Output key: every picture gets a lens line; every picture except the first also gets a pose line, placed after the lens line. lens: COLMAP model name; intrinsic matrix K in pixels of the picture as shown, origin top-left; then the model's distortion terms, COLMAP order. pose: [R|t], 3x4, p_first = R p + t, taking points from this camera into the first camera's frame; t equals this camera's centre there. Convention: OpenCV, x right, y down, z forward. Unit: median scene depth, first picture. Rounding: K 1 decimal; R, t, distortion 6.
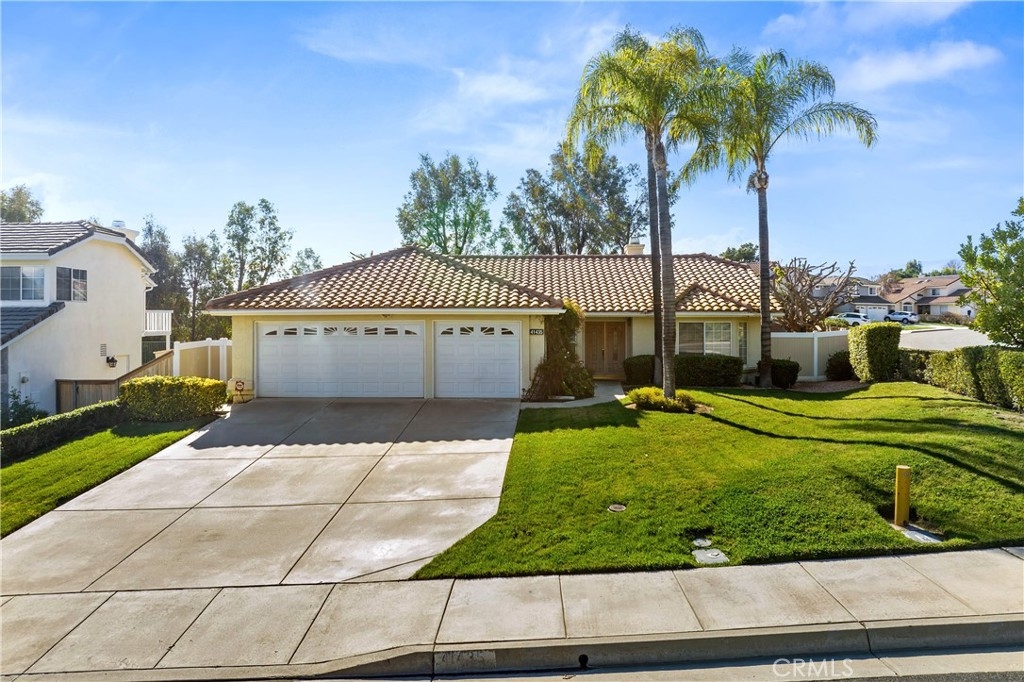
lens RADIAL K [[716.5, 0, 512.0], [0, 716.5, 341.0], [0, 0, 1]] dist [-0.041843, -0.002817]
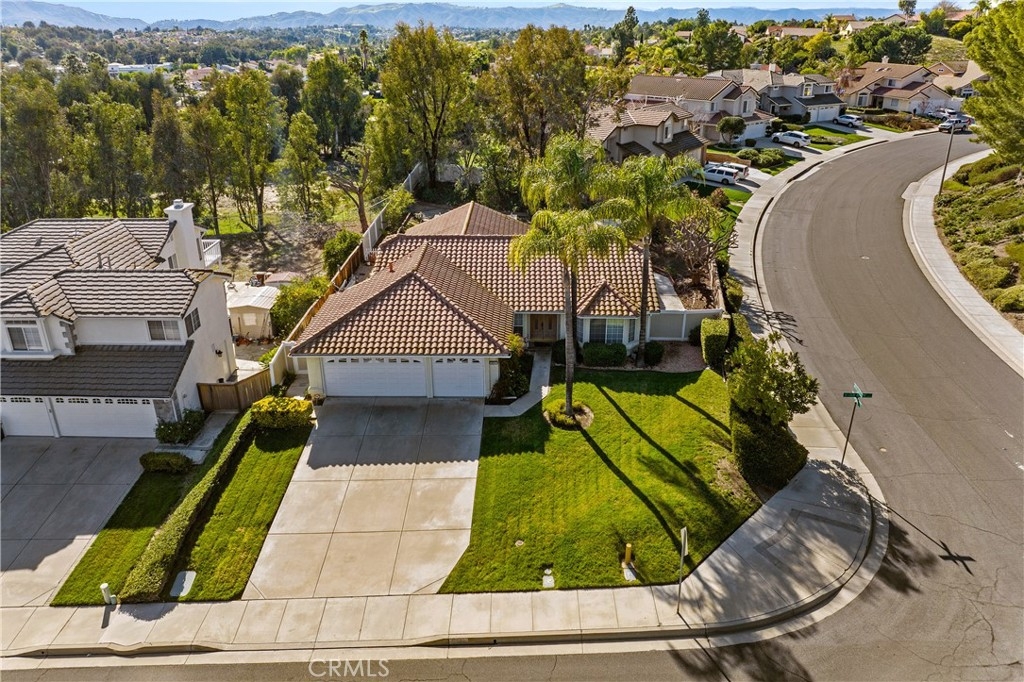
lens RADIAL K [[716.9, 0, 515.9], [0, 716.9, 317.1], [0, 0, 1]] dist [-0.037952, -0.002457]
pose [[0.999529, -0.009826, 0.029075, 0.038230], [-0.001396, 0.931834, 0.362882, -0.701809], [-0.030658, -0.362752, 0.931381, -0.498906]]
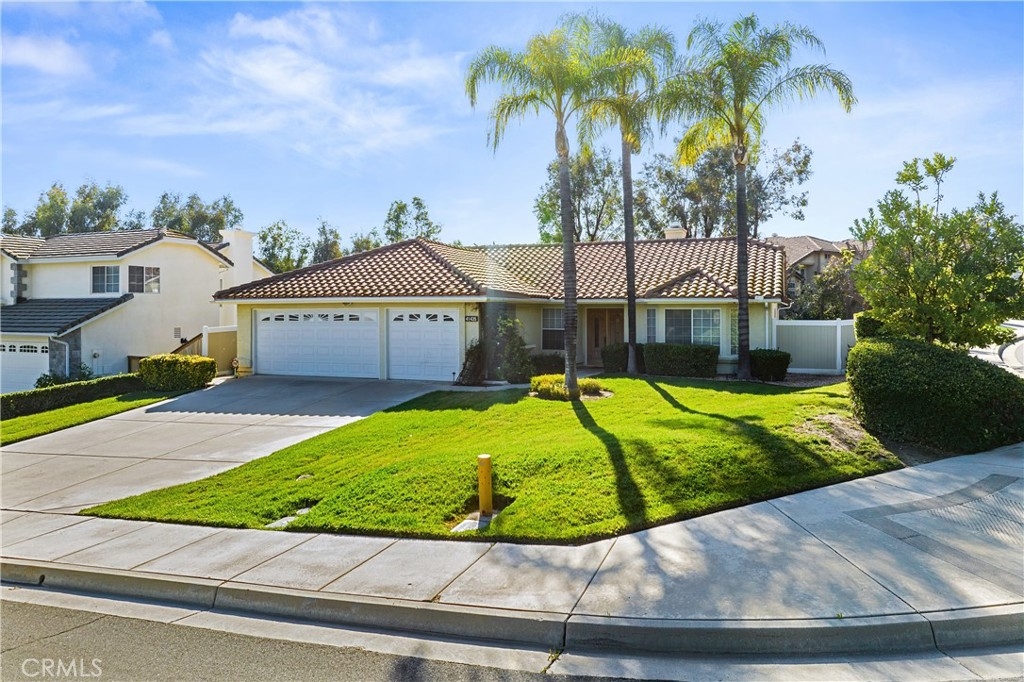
lens RADIAL K [[716.9, 0, 515.9], [0, 716.9, 317.1], [0, 0, 1]] dist [-0.037952, -0.002457]
pose [[0.947202, 0.001704, -0.320634, 0.424703], [-0.006562, 0.999879, -0.014072, -0.000616], [0.320572, 0.015434, 0.947099, 0.029154]]
